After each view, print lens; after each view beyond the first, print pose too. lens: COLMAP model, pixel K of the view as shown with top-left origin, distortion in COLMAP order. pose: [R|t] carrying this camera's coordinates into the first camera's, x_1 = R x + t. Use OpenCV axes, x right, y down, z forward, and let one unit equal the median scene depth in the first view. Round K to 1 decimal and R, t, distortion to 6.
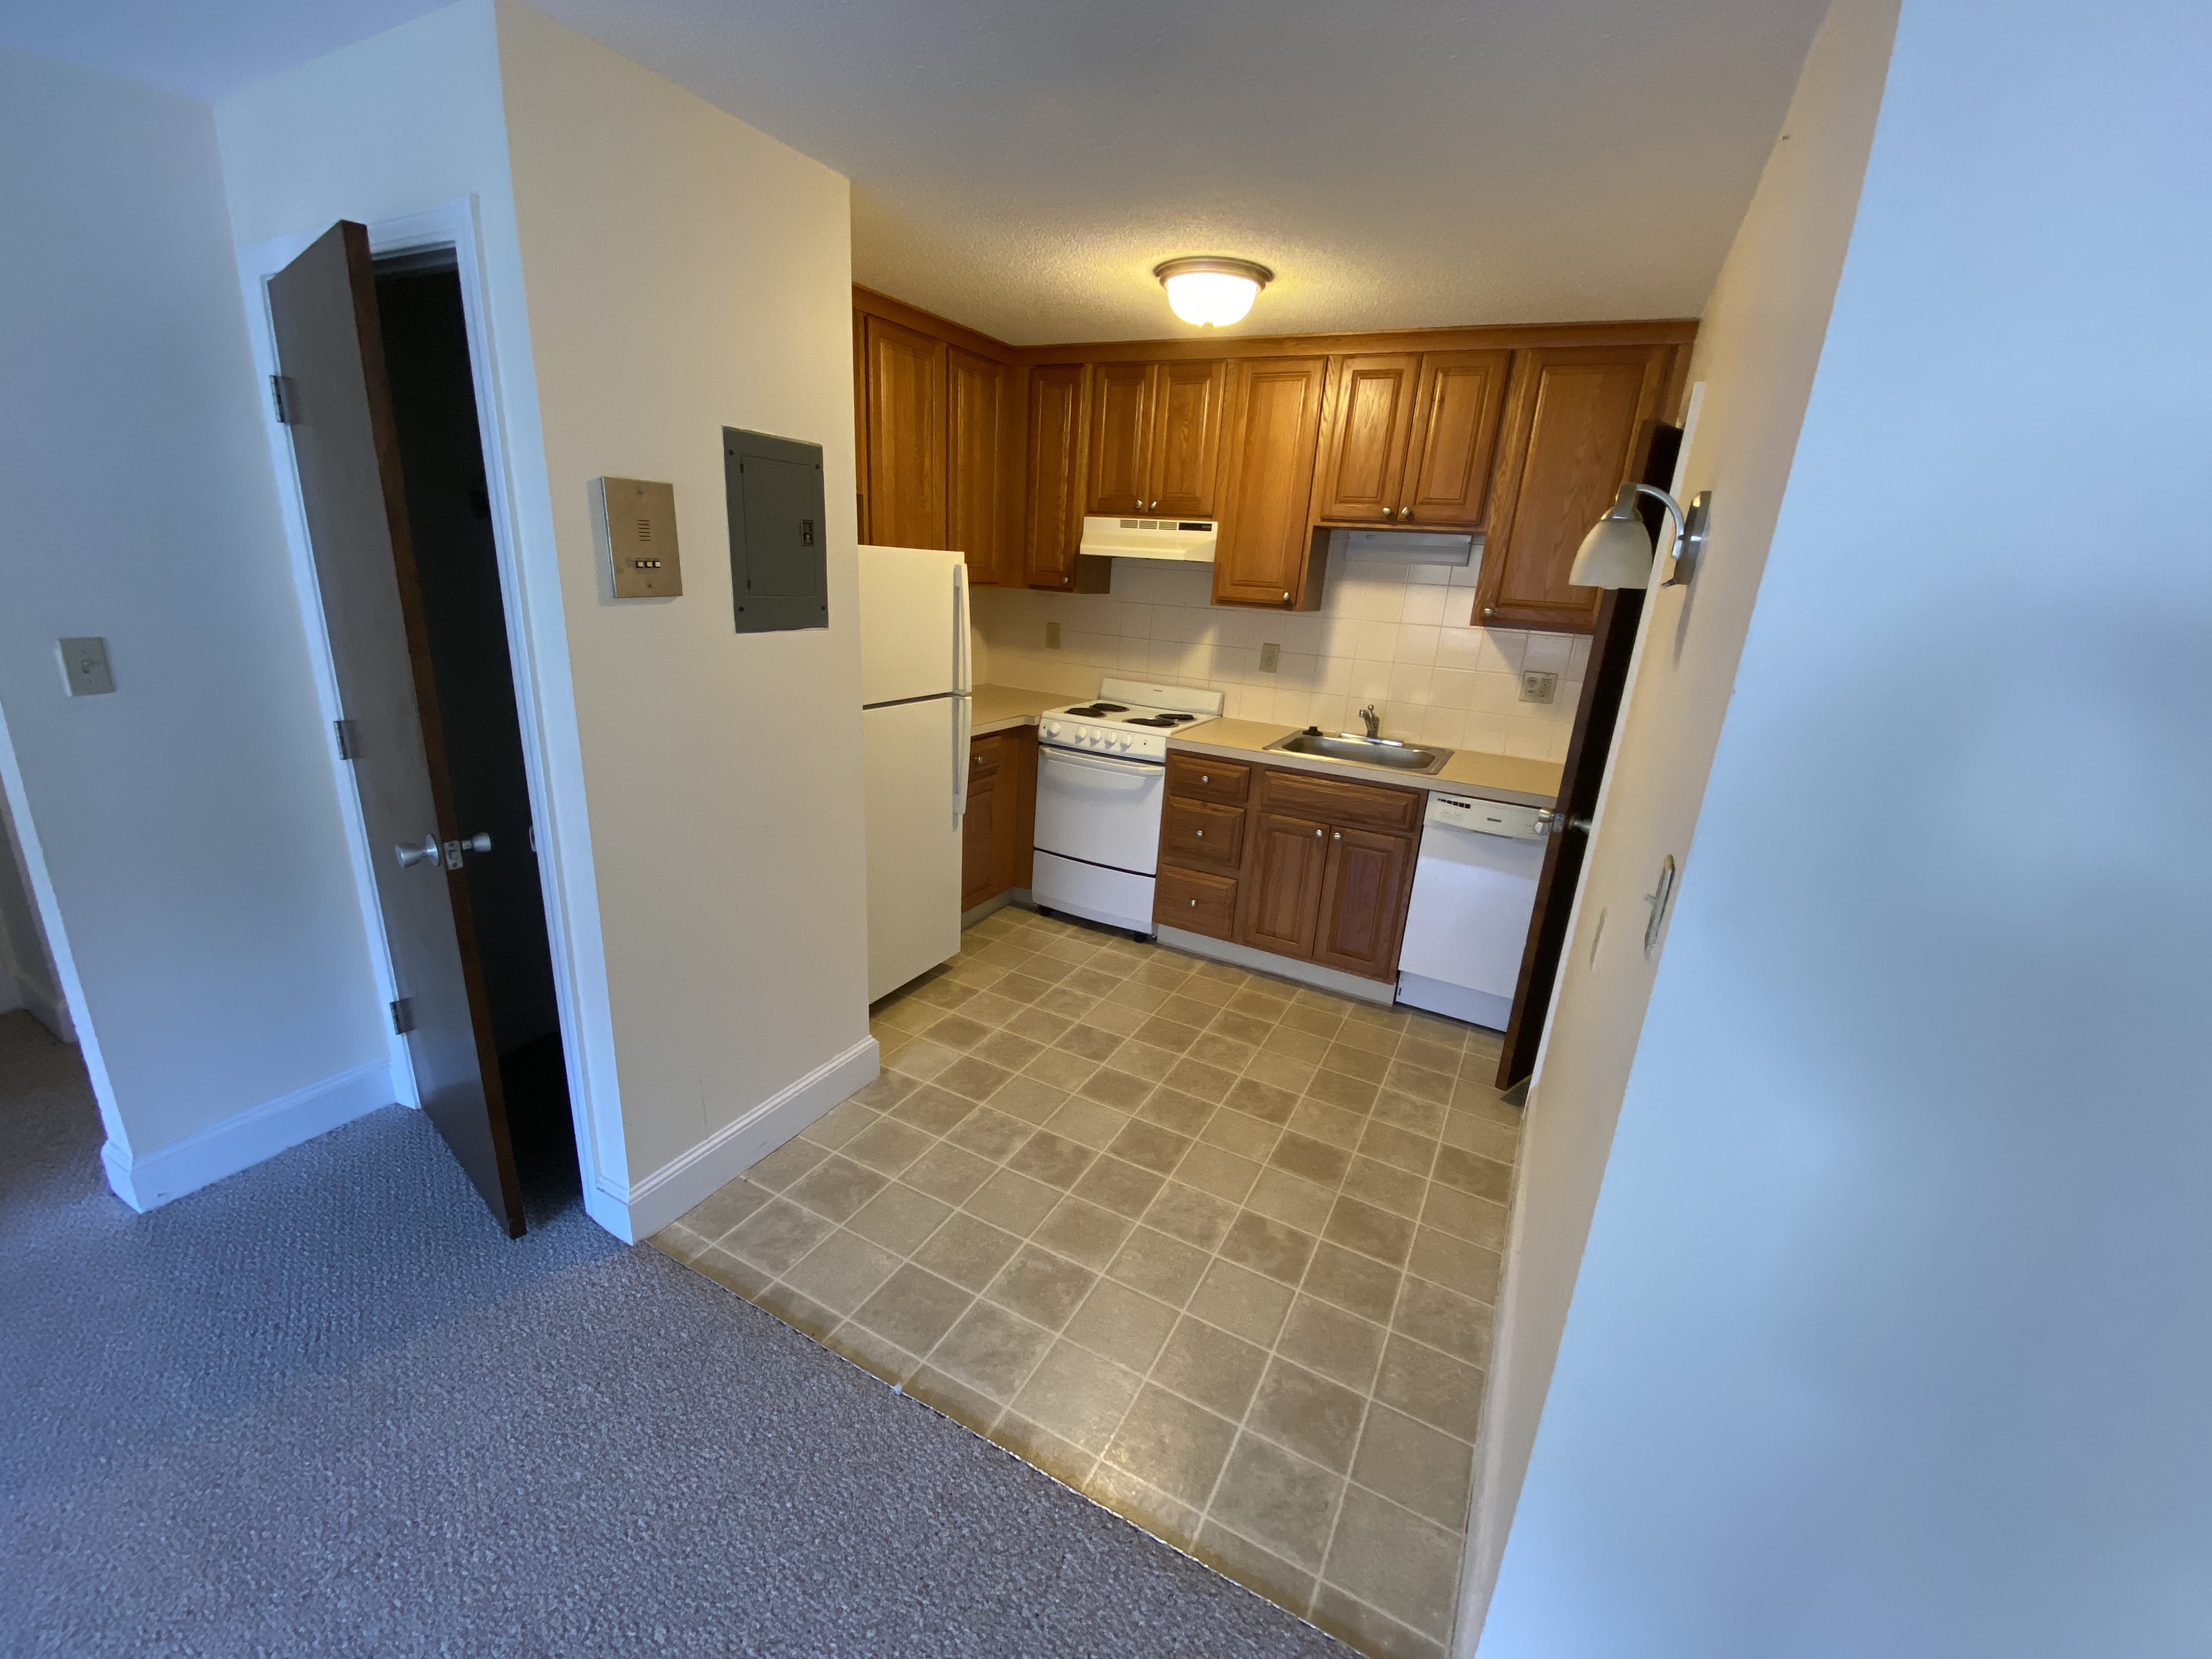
lens RADIAL K [[887.9, 0, 1096.7], [0, 887.9, 835.6], [0, 0, 1]] dist [-0.013848, -0.002587]
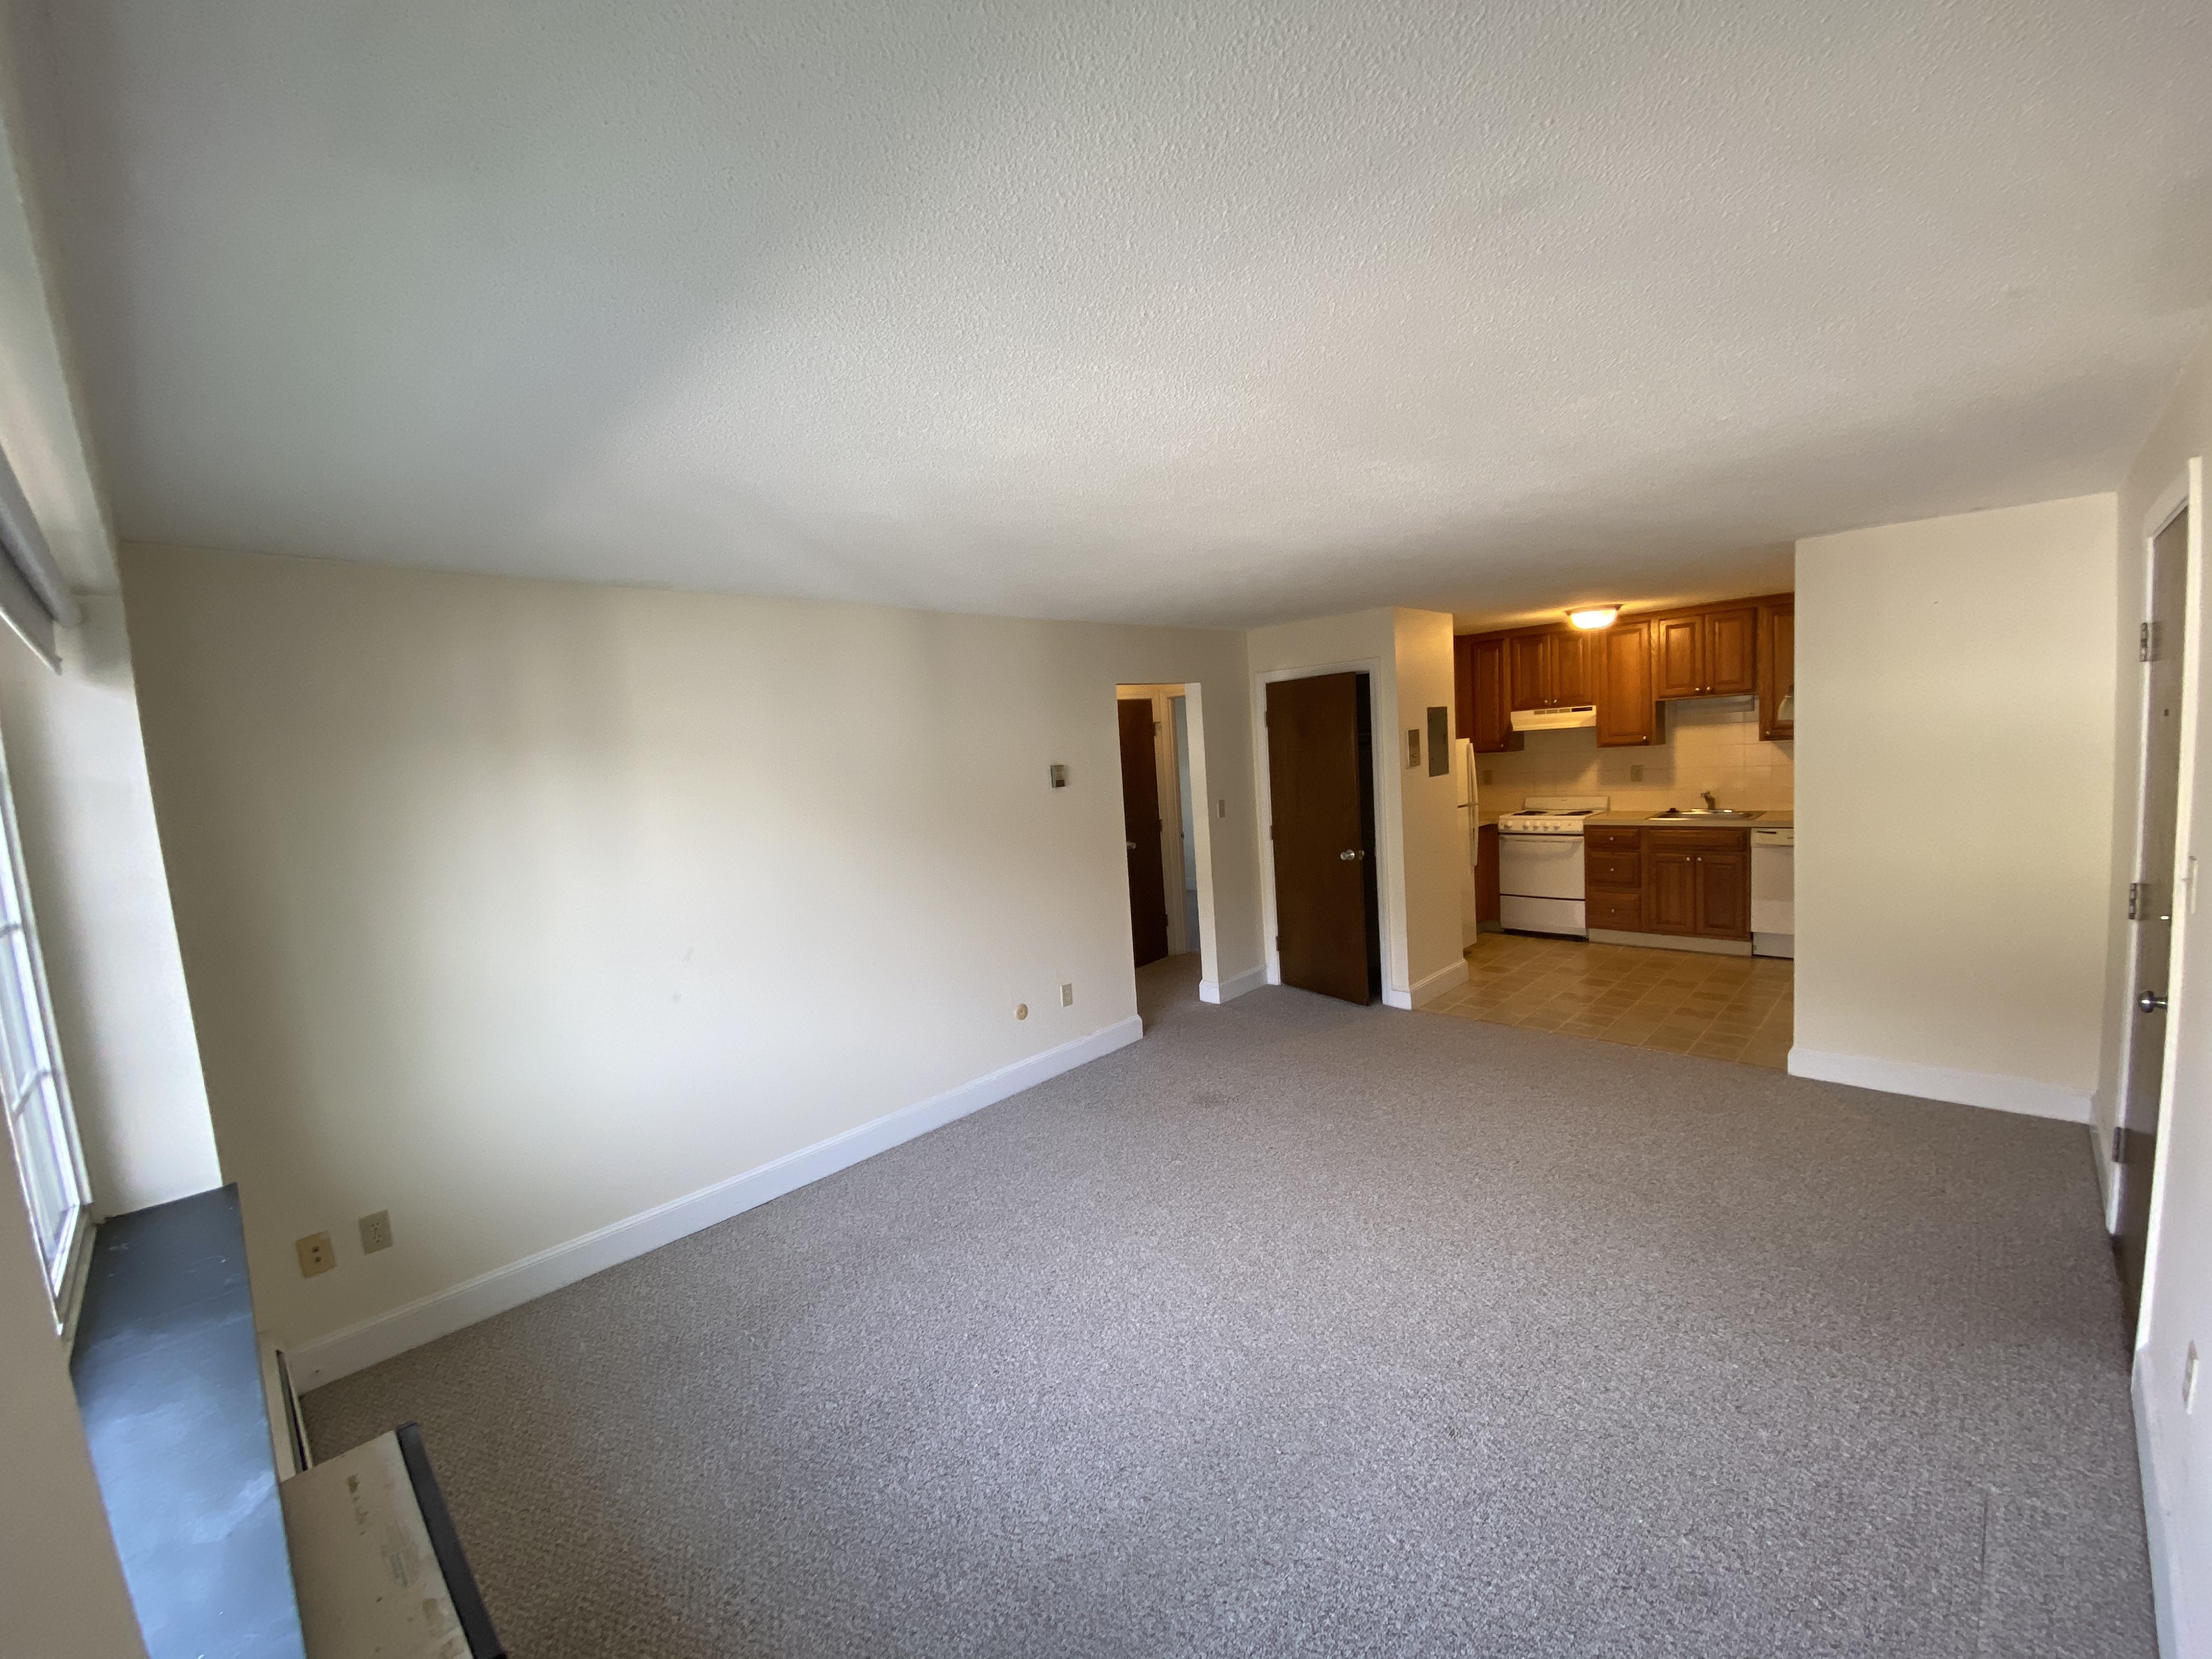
lens RADIAL K [[887.9, 0, 1080.8], [0, 887.9, 815.1], [0, 0, 1]] dist [-0.013848, -0.002587]
pose [[0.942643, -0.098958, -0.318797, -0.322664], [0.025688, 0.973720, -0.226295, 0.271853], [0.332813, 0.205126, 0.920412, -1.053755]]
